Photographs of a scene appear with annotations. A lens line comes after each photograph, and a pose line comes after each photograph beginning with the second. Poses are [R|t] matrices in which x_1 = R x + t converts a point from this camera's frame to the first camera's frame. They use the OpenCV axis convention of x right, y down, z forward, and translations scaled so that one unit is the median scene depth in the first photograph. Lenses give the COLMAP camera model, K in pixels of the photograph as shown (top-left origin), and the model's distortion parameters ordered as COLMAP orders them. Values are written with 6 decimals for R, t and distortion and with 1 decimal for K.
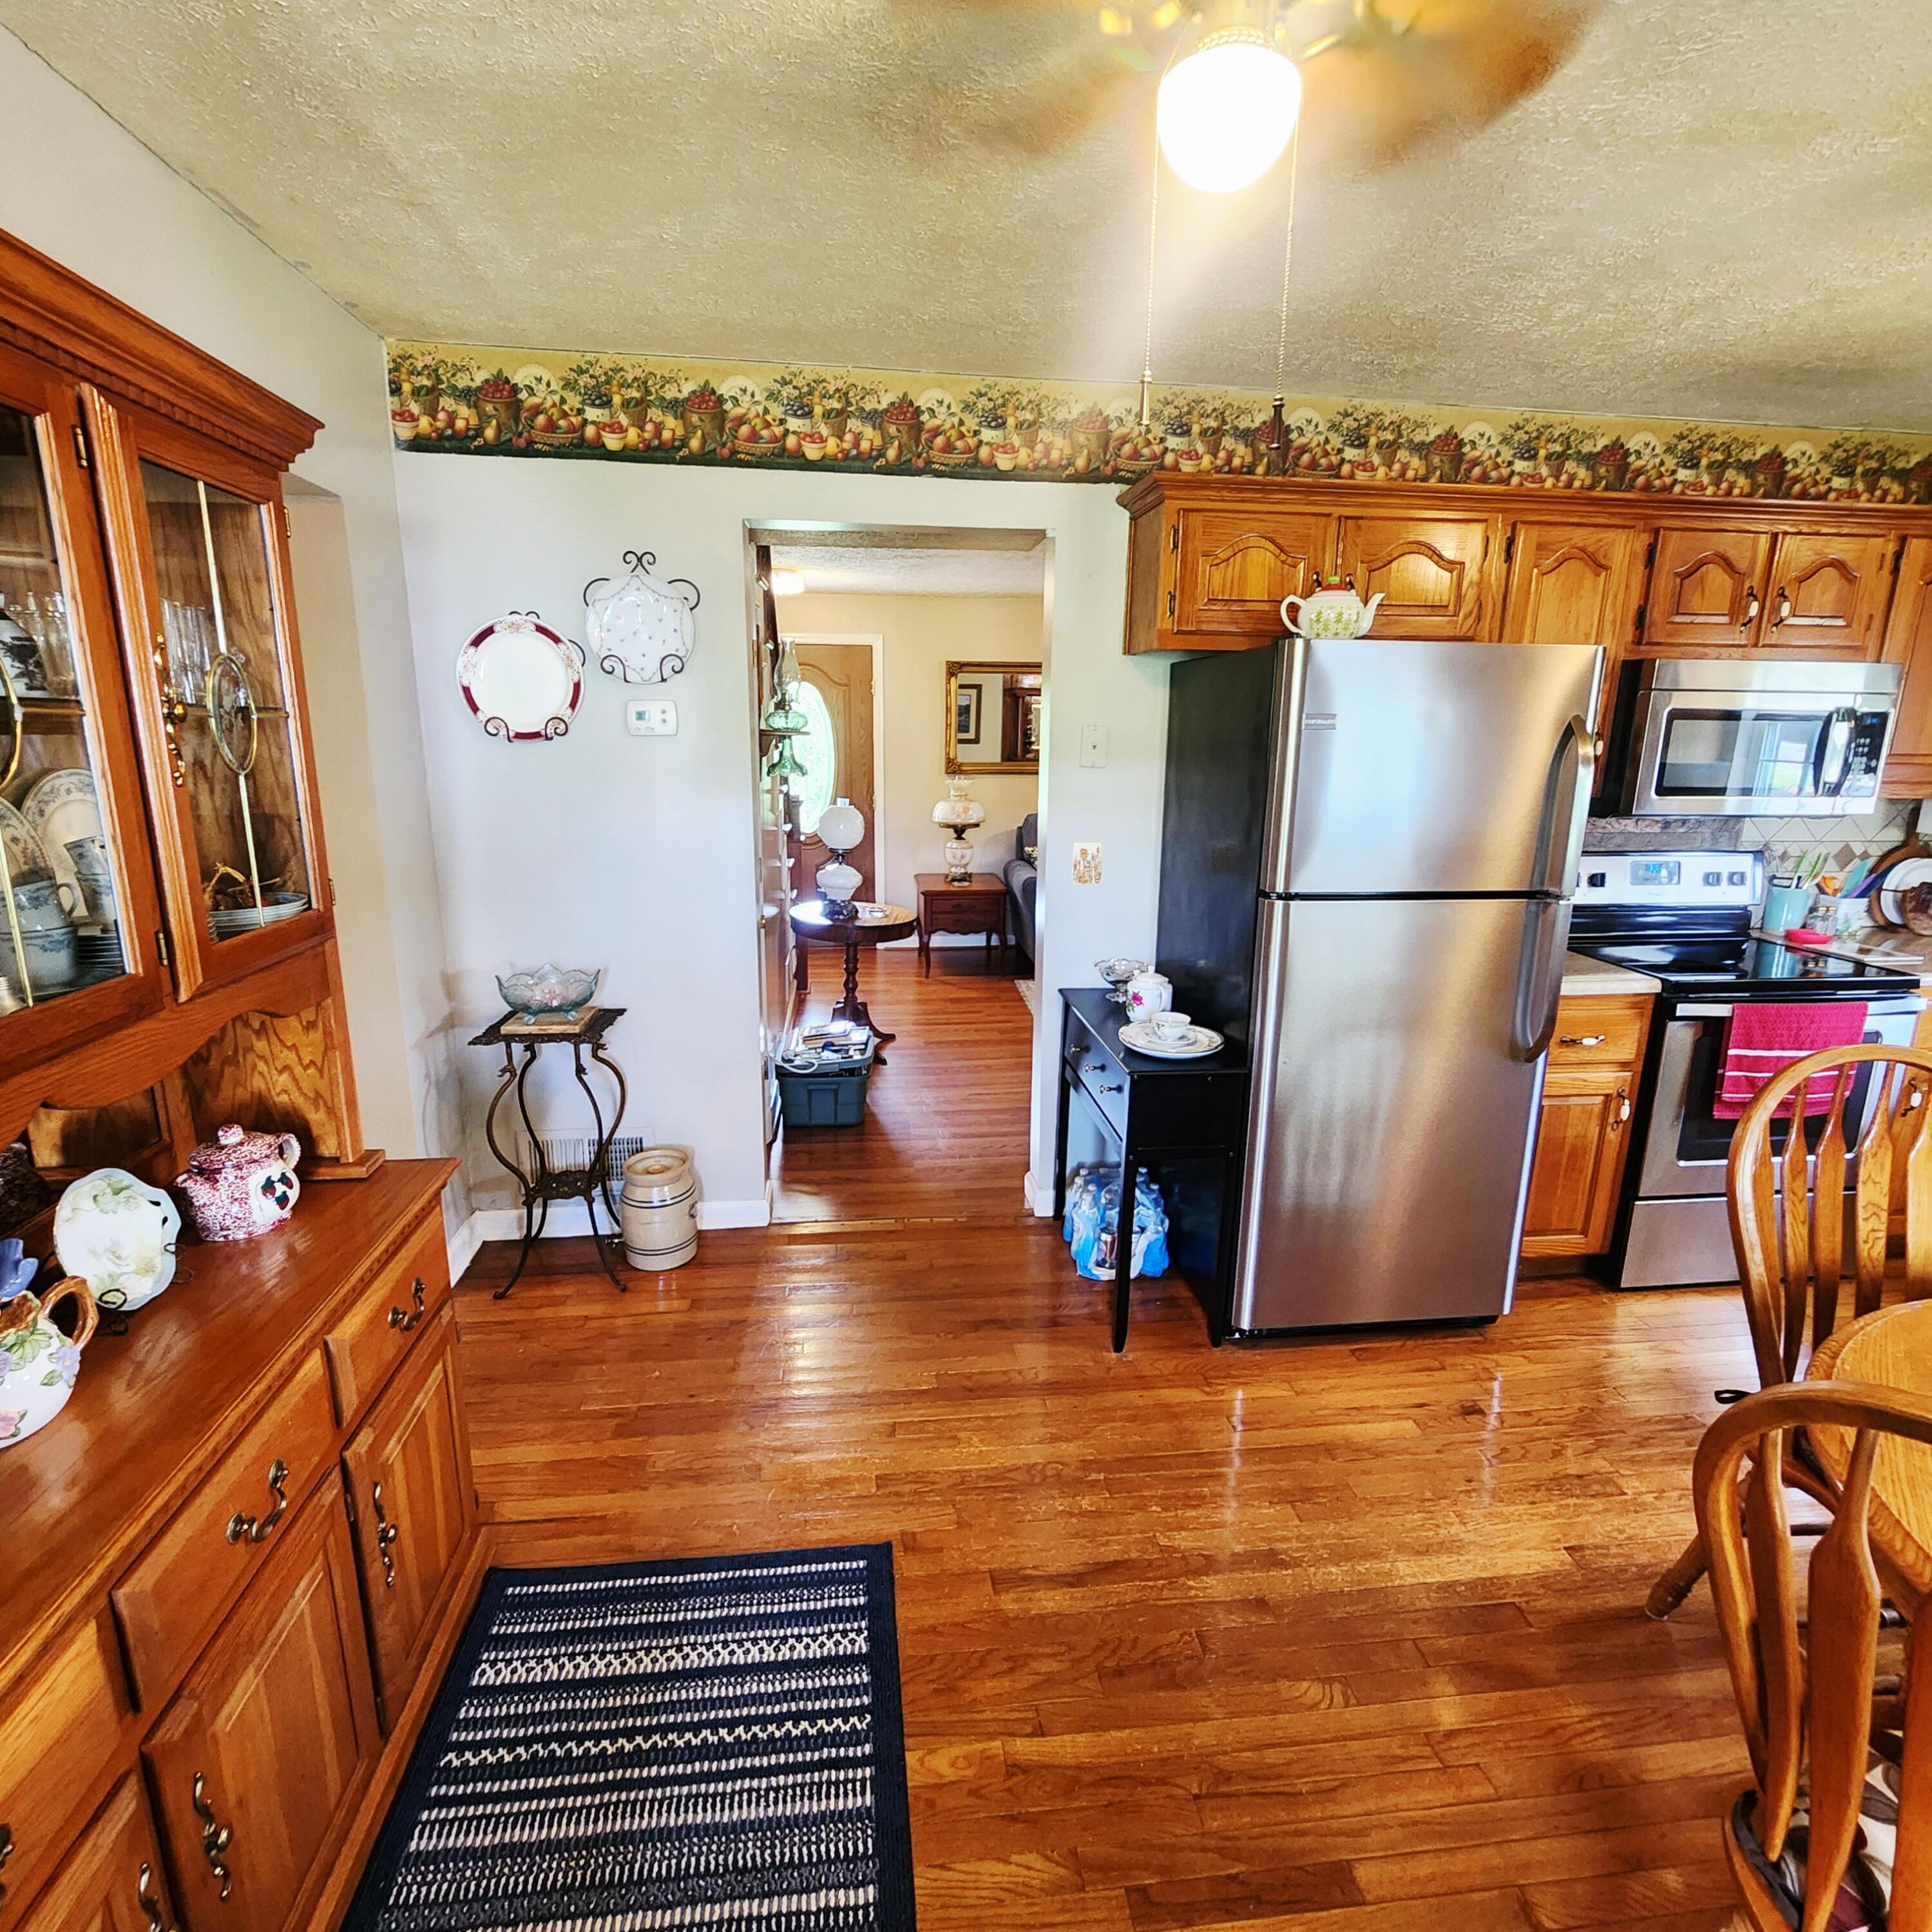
lens RADIAL K [[1052.6, 0, 963.8], [0, 1052.6, 968.3], [0, 0, 1]] dist [-0.004934, -0.002322]
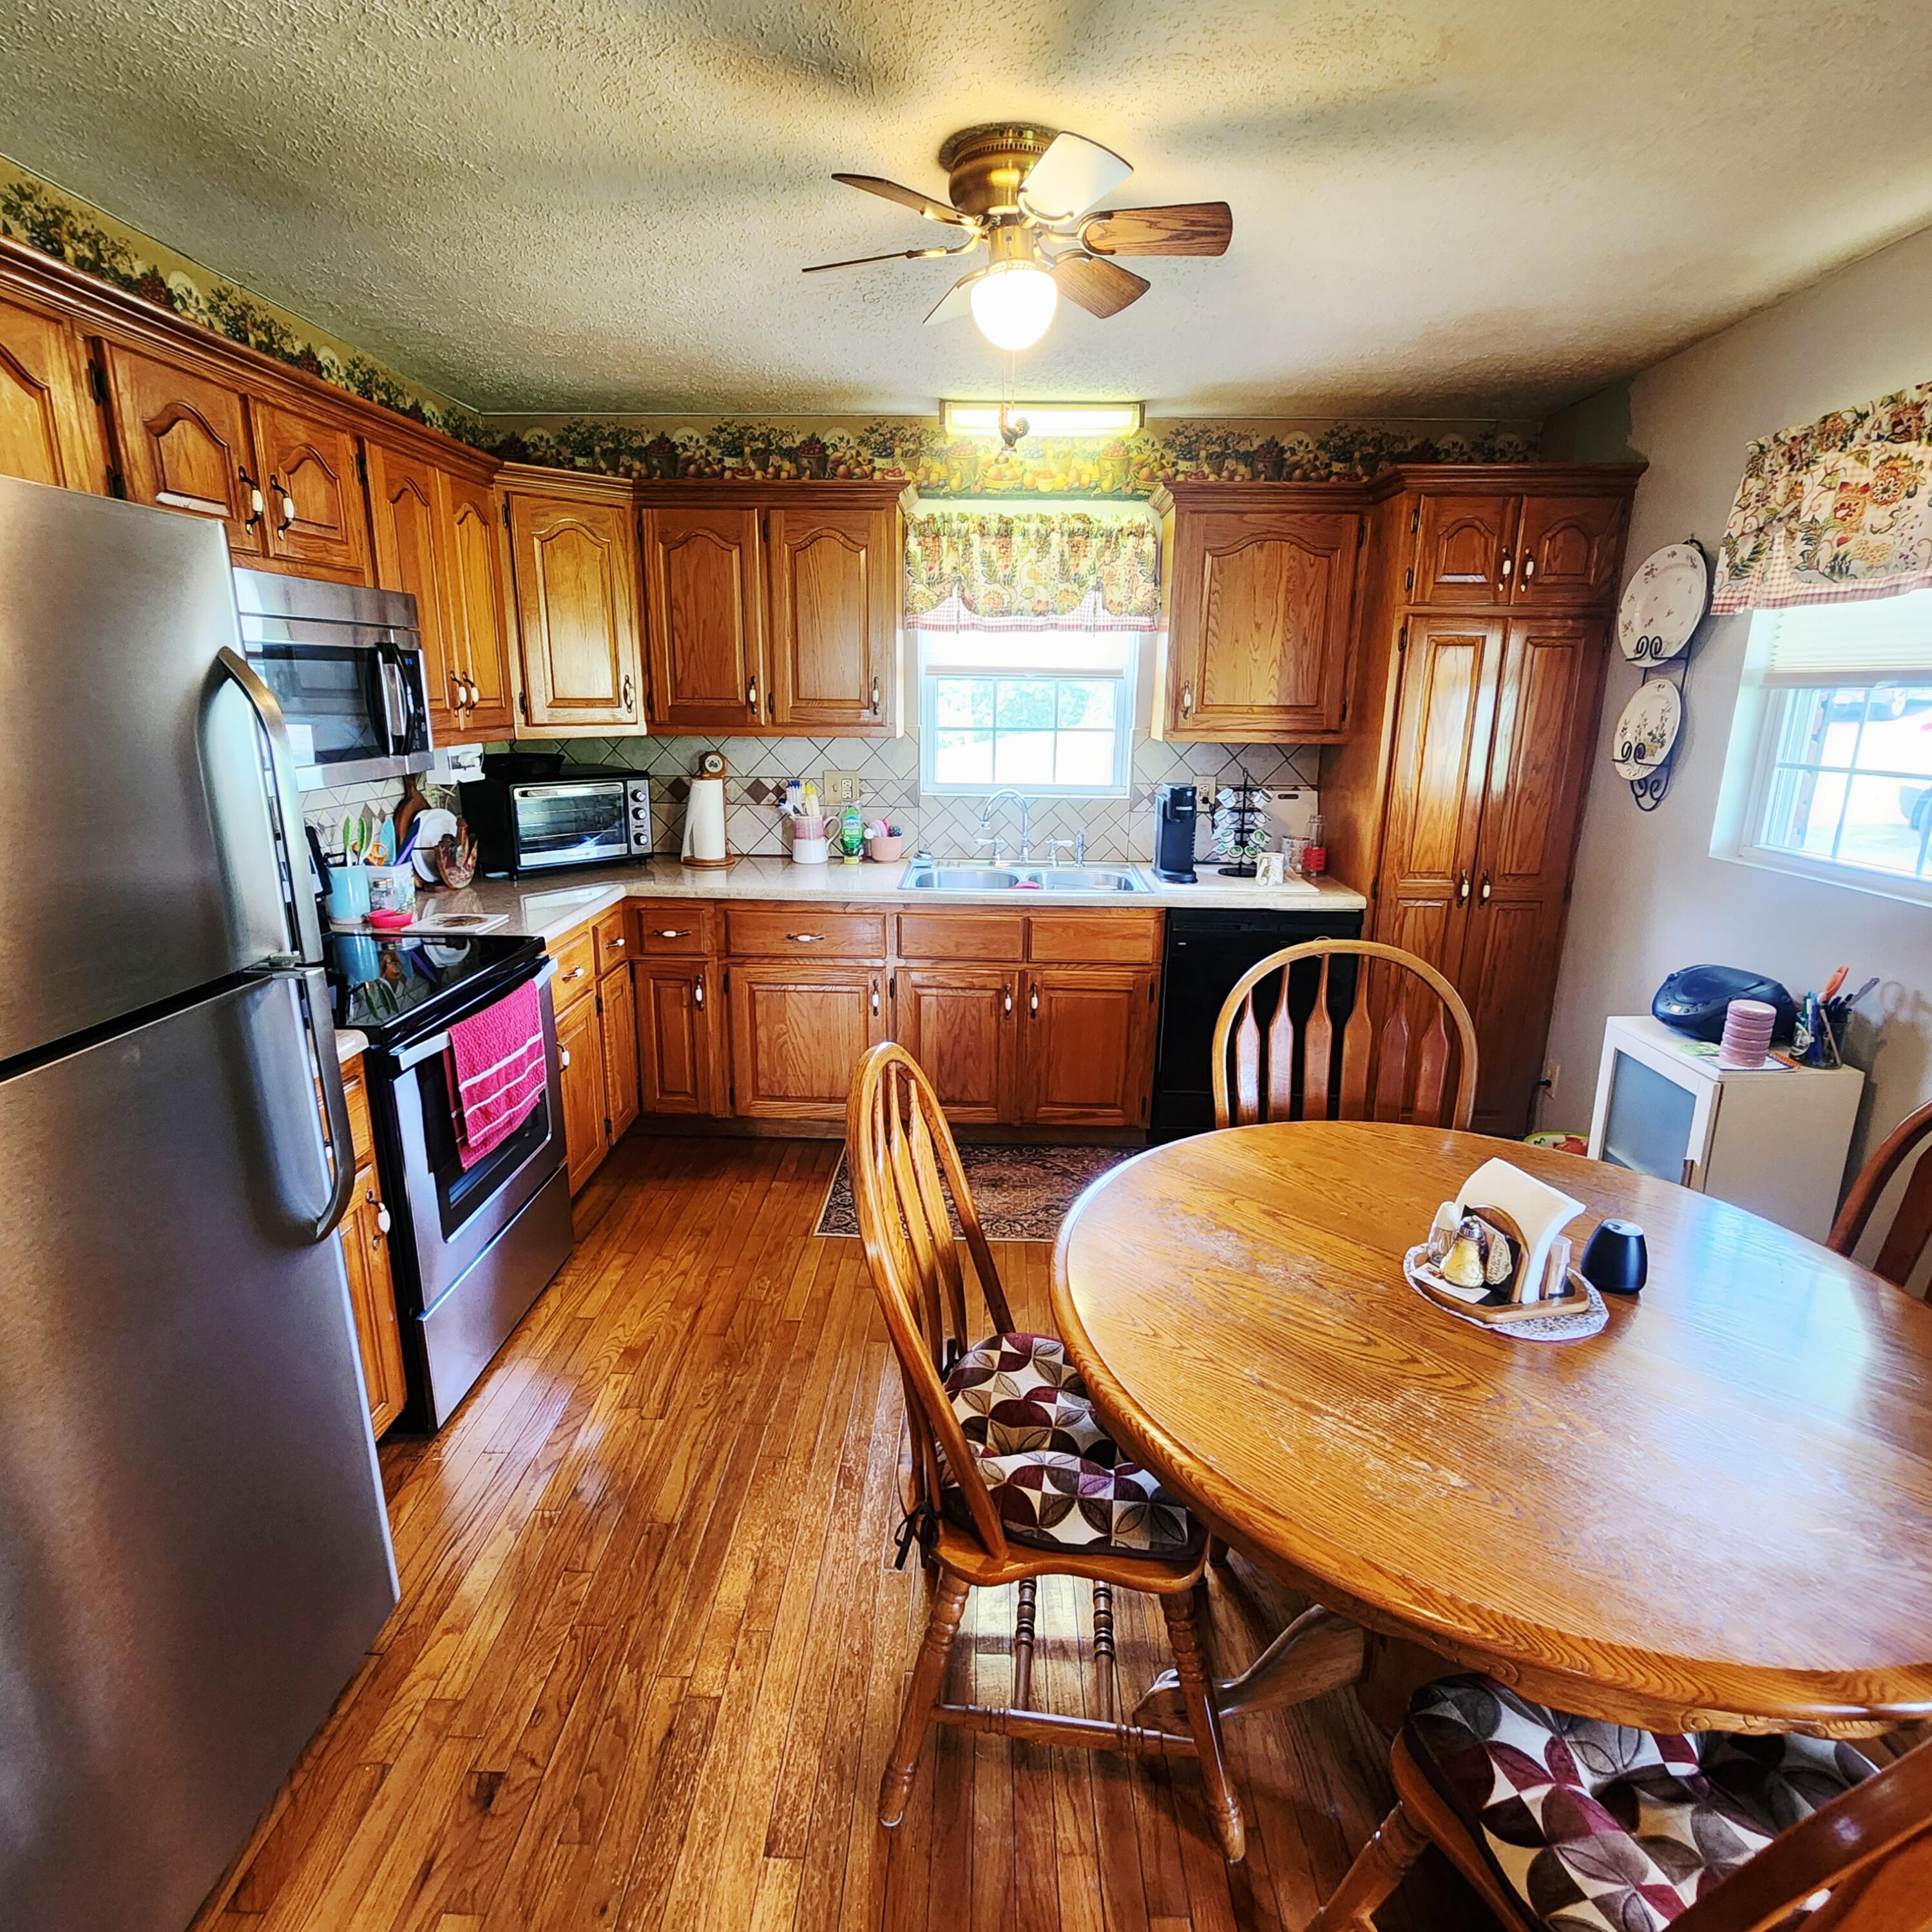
lens RADIAL K [[1052.6, 0, 958.5], [0, 1052.6, 971.8], [0, 0, 1]] dist [-0.004934, -0.002322]
pose [[0.152928, -0.268797, 0.950979, 0.061008], [0.217926, 0.947781, 0.232849, -0.100560], [-0.963909, 0.171634, 0.203520, 0.448646]]
